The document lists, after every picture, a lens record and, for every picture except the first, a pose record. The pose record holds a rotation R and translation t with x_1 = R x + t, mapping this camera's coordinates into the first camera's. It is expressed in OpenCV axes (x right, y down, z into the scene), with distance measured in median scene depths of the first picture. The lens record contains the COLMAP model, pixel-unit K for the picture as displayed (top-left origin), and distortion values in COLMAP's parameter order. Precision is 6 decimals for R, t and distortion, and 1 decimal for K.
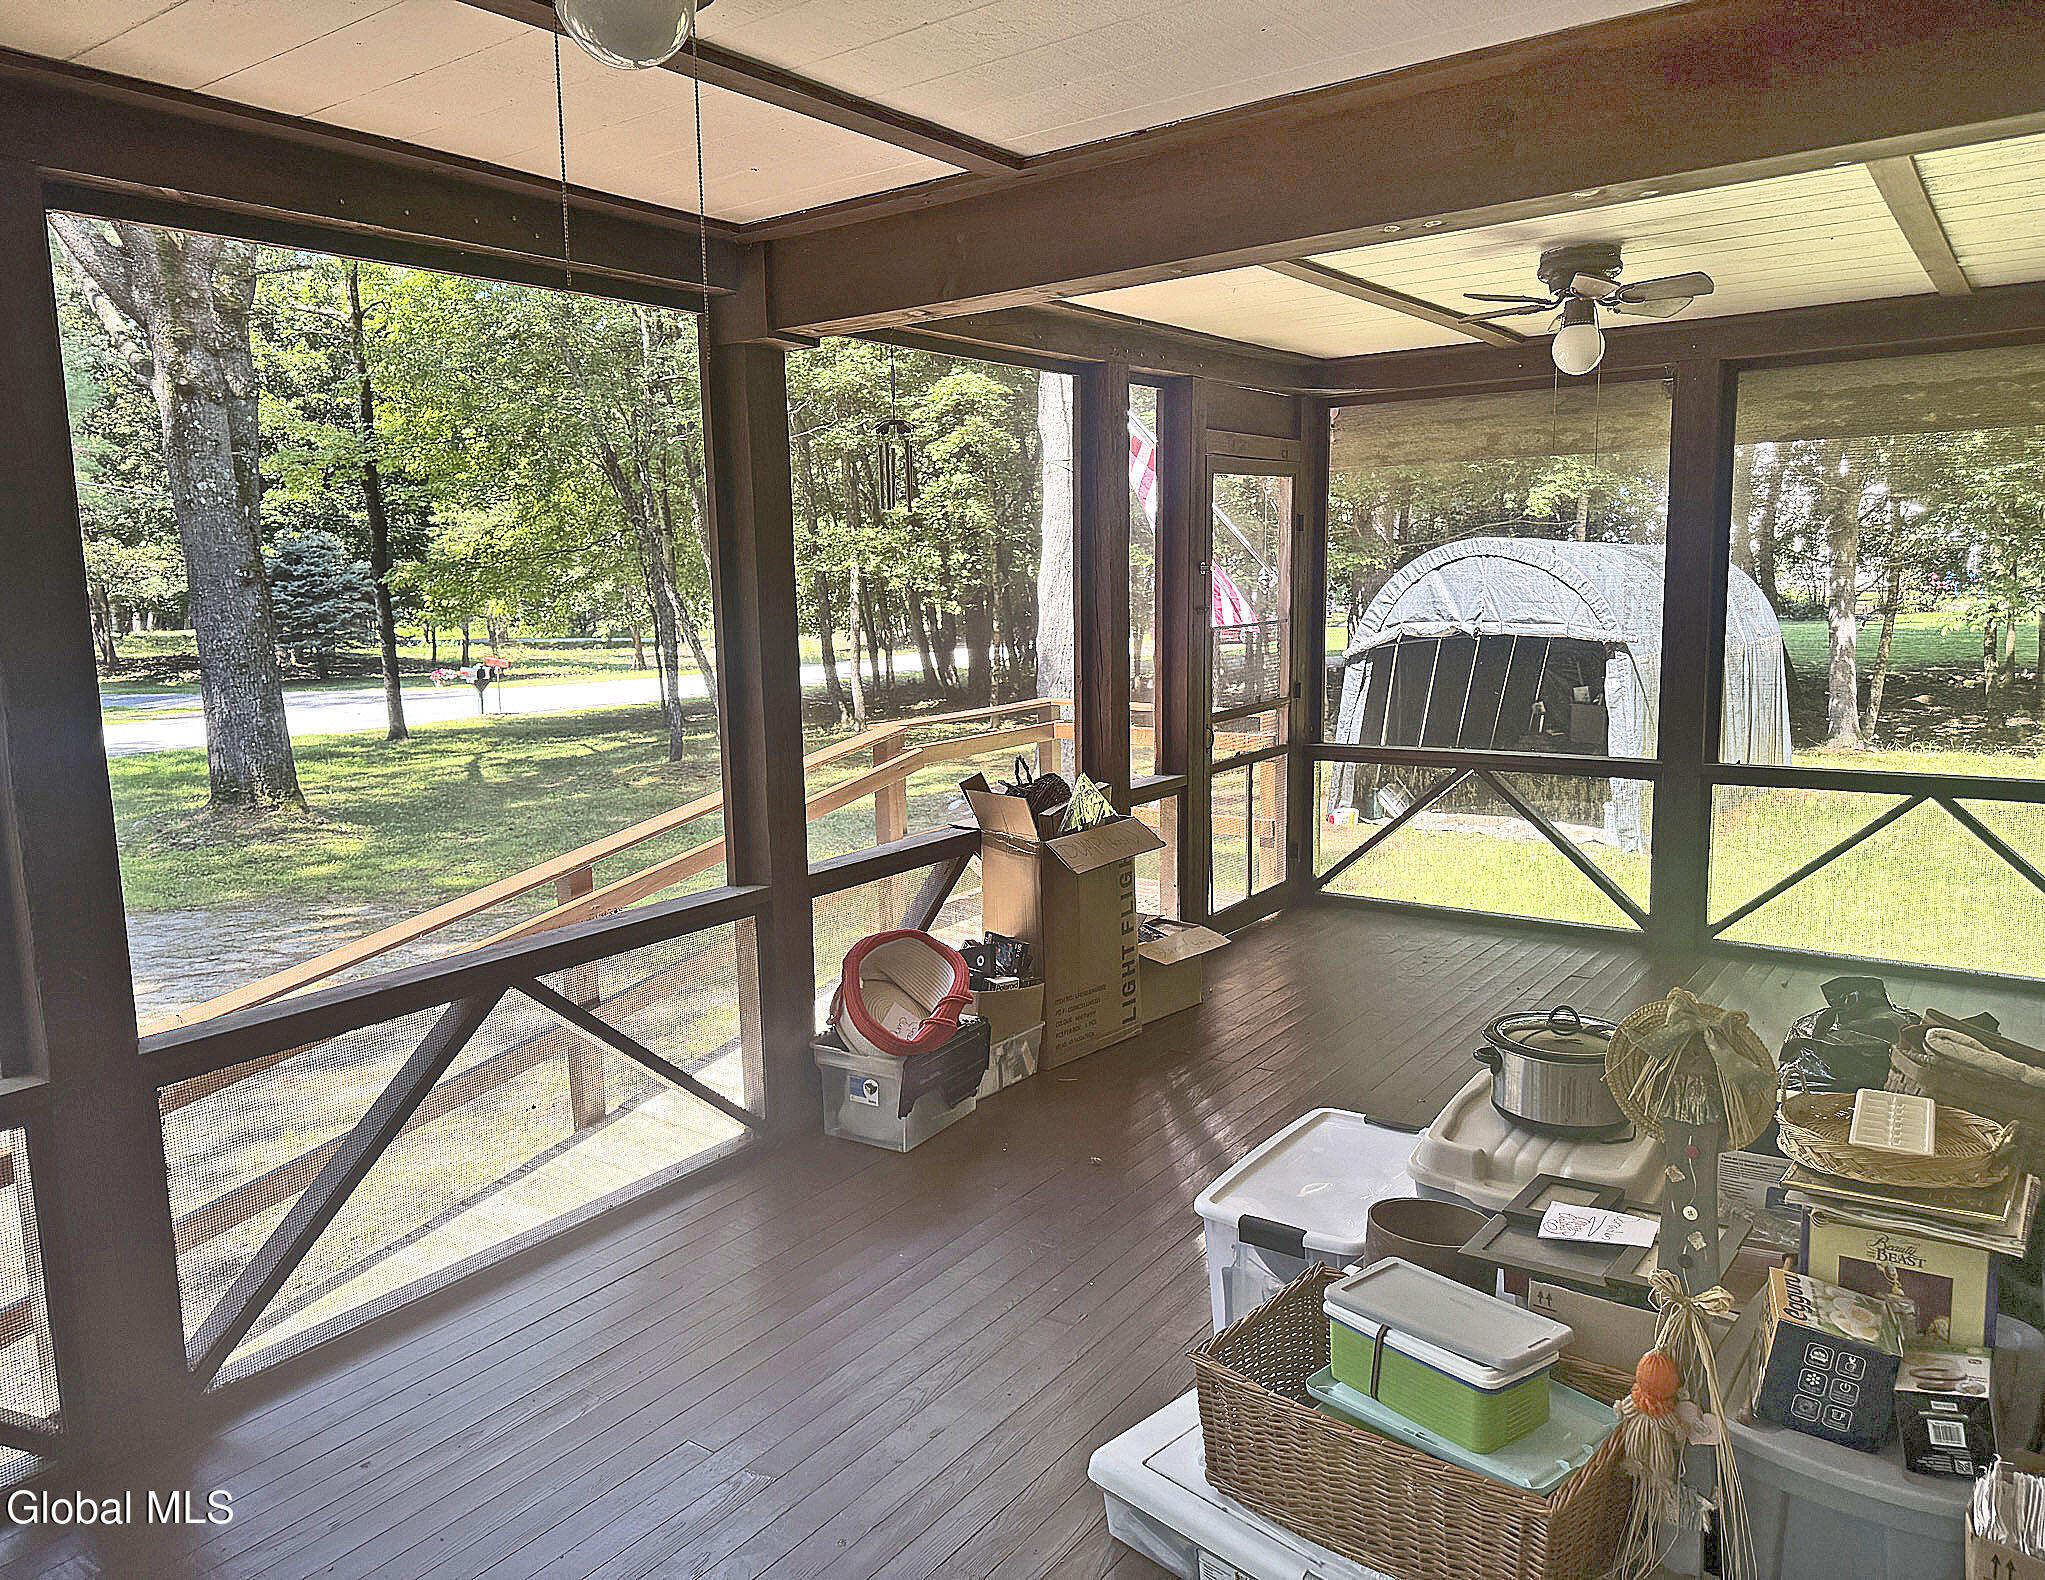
lens RADIAL K [[1465.9, 0, 949.2], [0, 1465.9, 780.3], [0, 0, 1]] dist [0.009897, 0.000222]
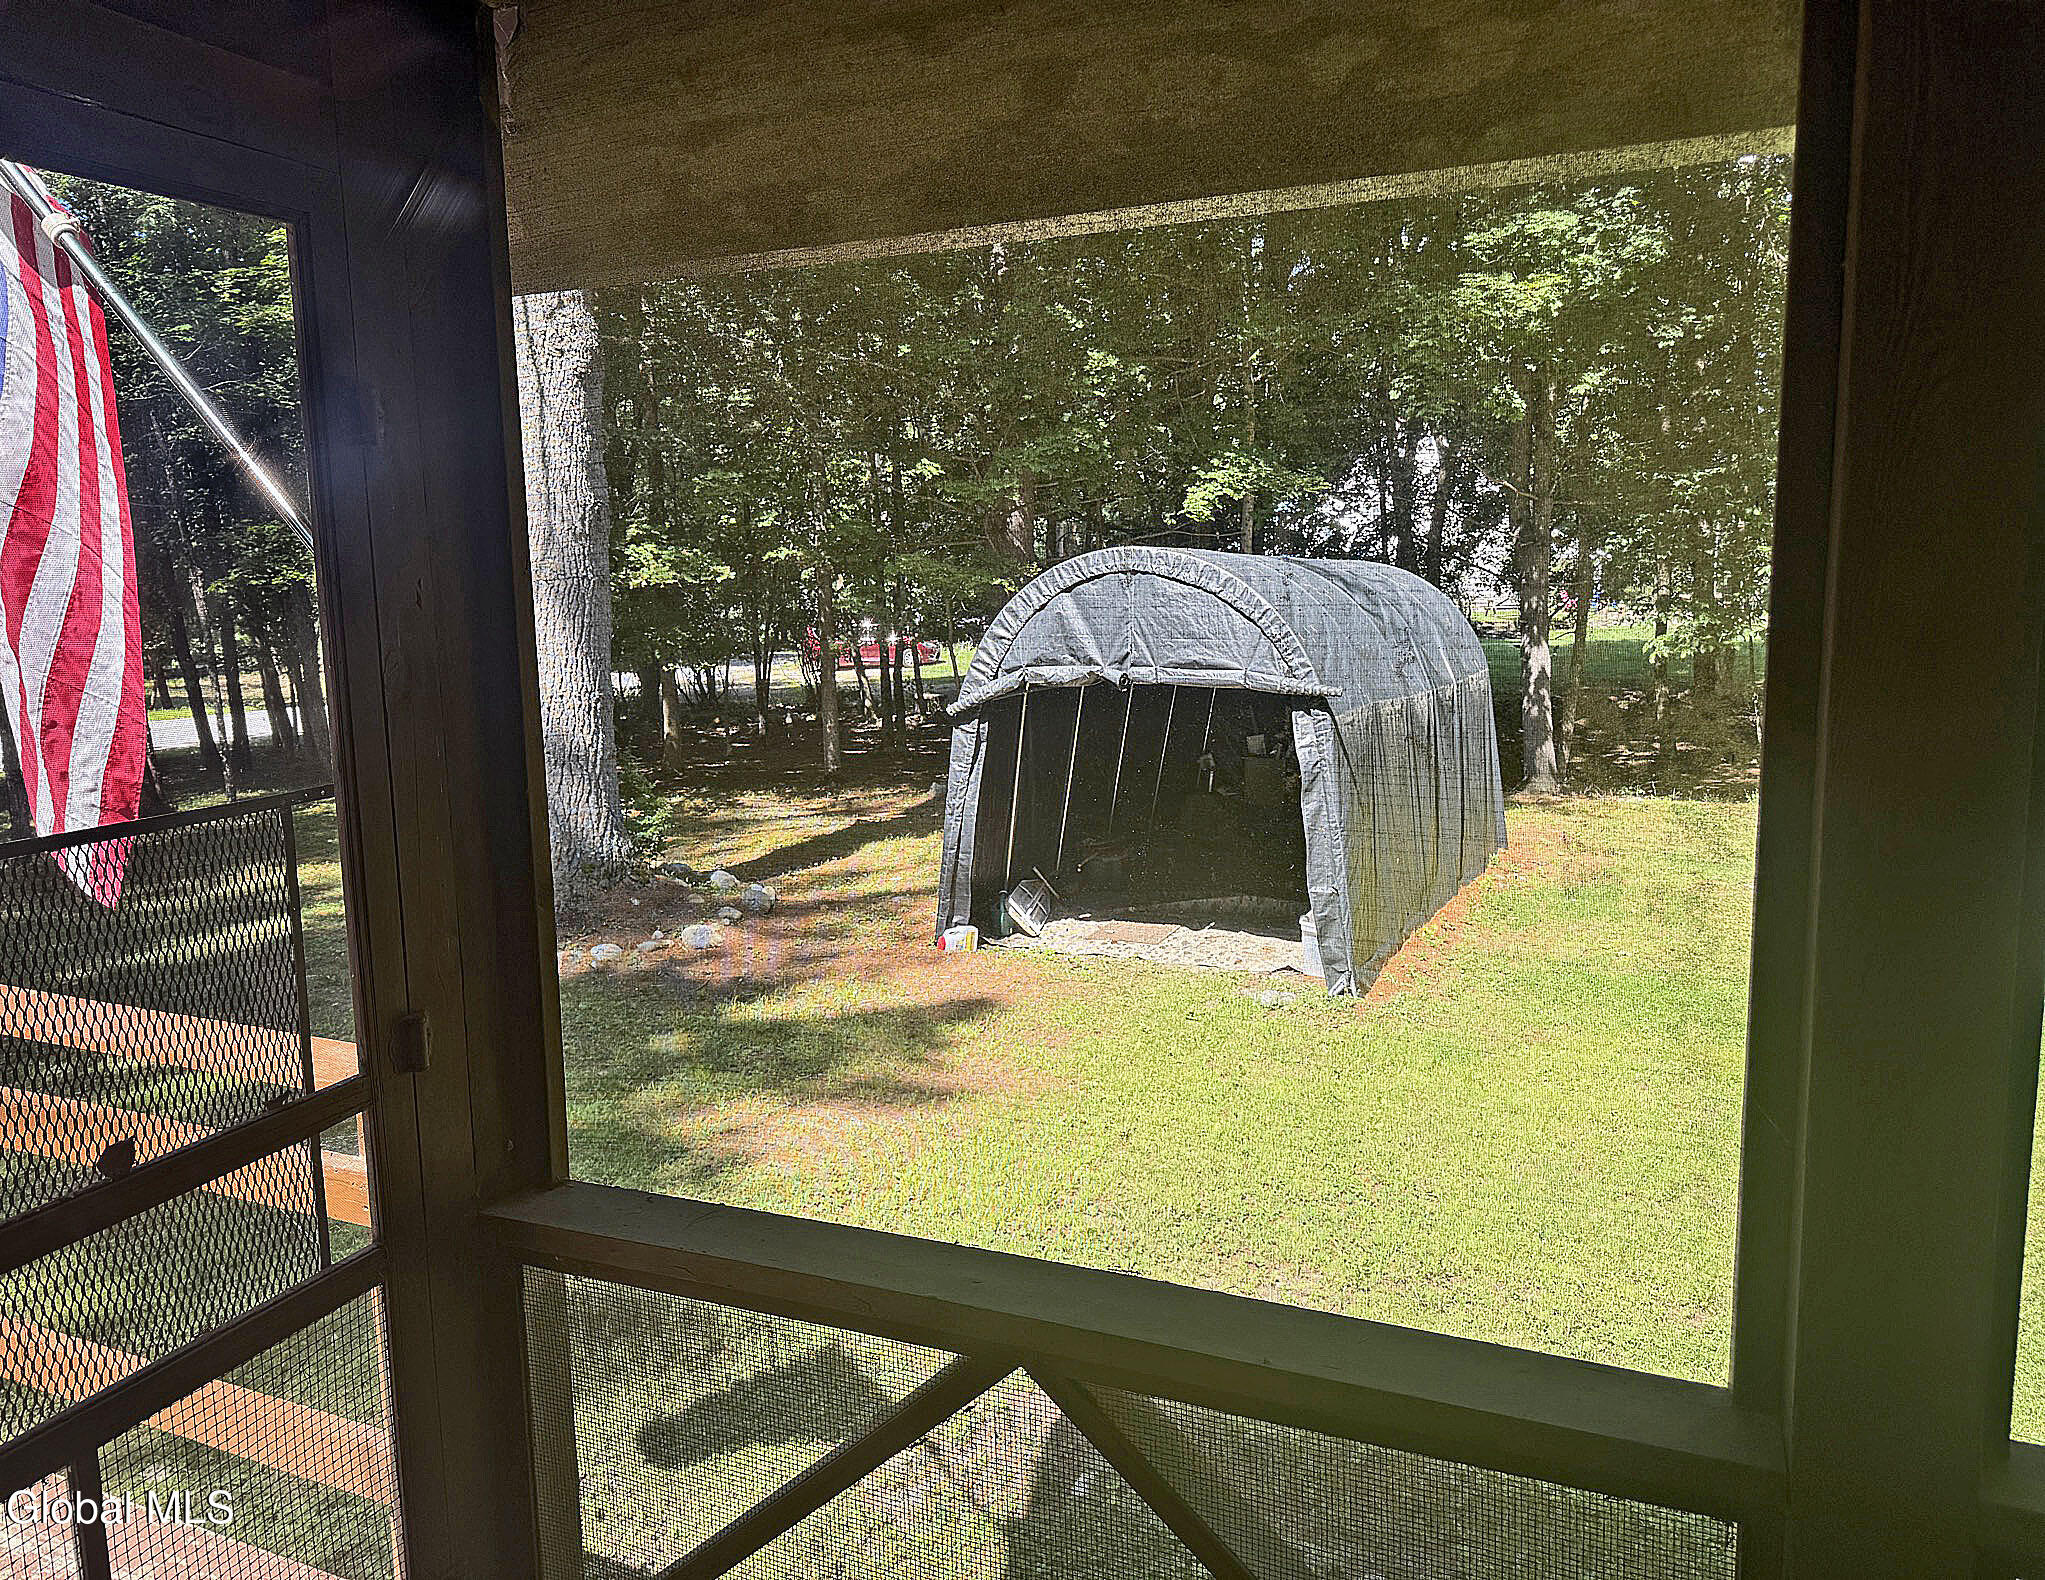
lens RADIAL K [[1465.9, 0, 1021.4], [0, 1465.9, 789.2], [0, 0, 1]] dist [0.009897, 0.000222]
pose [[0.965947, -0.036066, 0.256212, 0.120723], [0.037391, 0.999301, -0.000301, -0.046750], [-0.256022, 0.009870, 0.966620, 0.310419]]
